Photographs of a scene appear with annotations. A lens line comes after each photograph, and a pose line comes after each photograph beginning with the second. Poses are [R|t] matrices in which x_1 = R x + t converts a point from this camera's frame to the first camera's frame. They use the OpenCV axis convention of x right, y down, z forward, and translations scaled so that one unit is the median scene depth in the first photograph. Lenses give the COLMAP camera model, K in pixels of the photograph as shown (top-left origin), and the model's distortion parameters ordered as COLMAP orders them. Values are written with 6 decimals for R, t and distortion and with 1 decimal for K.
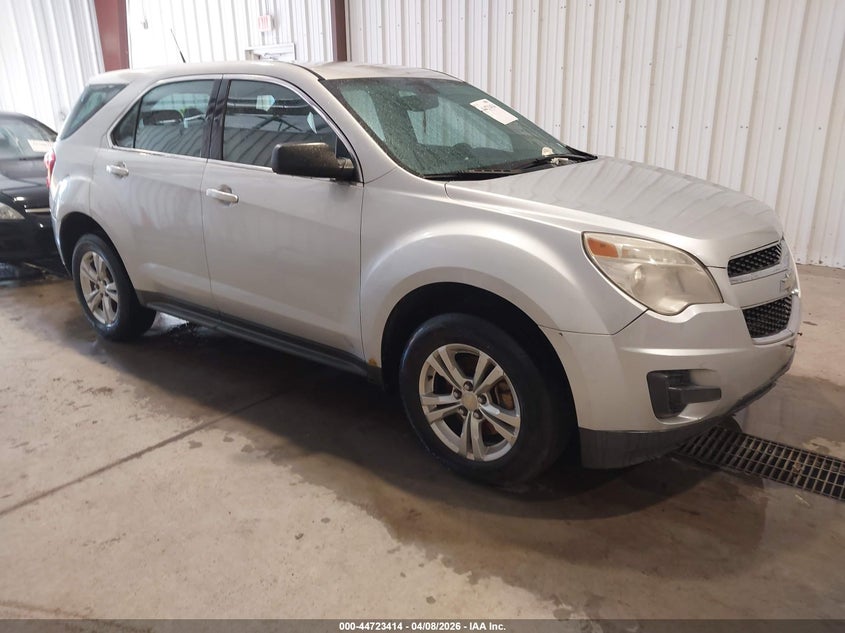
lens RADIAL K [[653.3, 0, 420.2], [0, 653.3, 318.9], [0, 0, 1]] dist [0.005128, 0.003545]
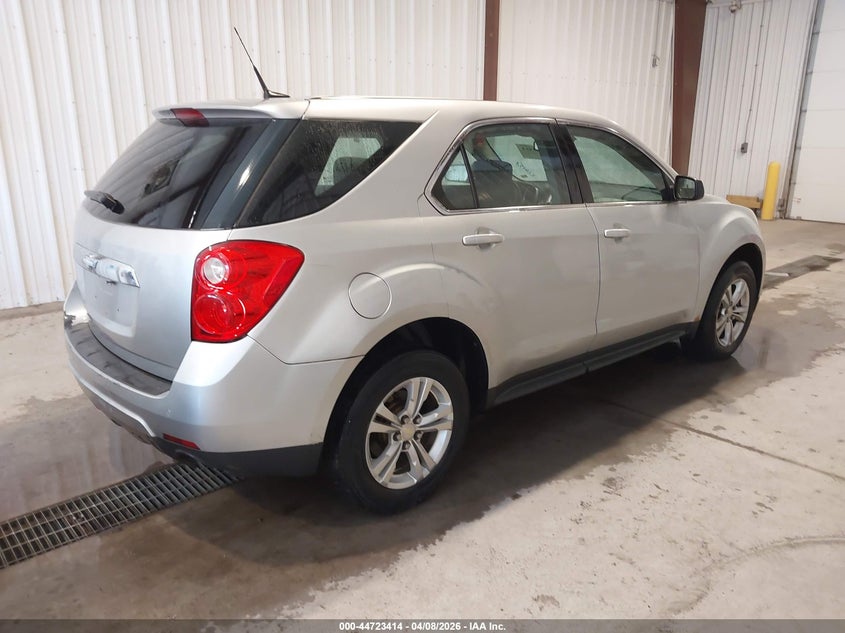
lens RADIAL K [[653.3, 0, 420.9], [0, 653.3, 317.9], [0, 0, 1]] dist [0.005128, 0.003545]
pose [[0.170218, -0.238482, 0.956113, -1.489639], [0.291957, 0.938914, 0.182215, -0.361935], [-0.941163, 0.248128, 0.229446, 1.160270]]
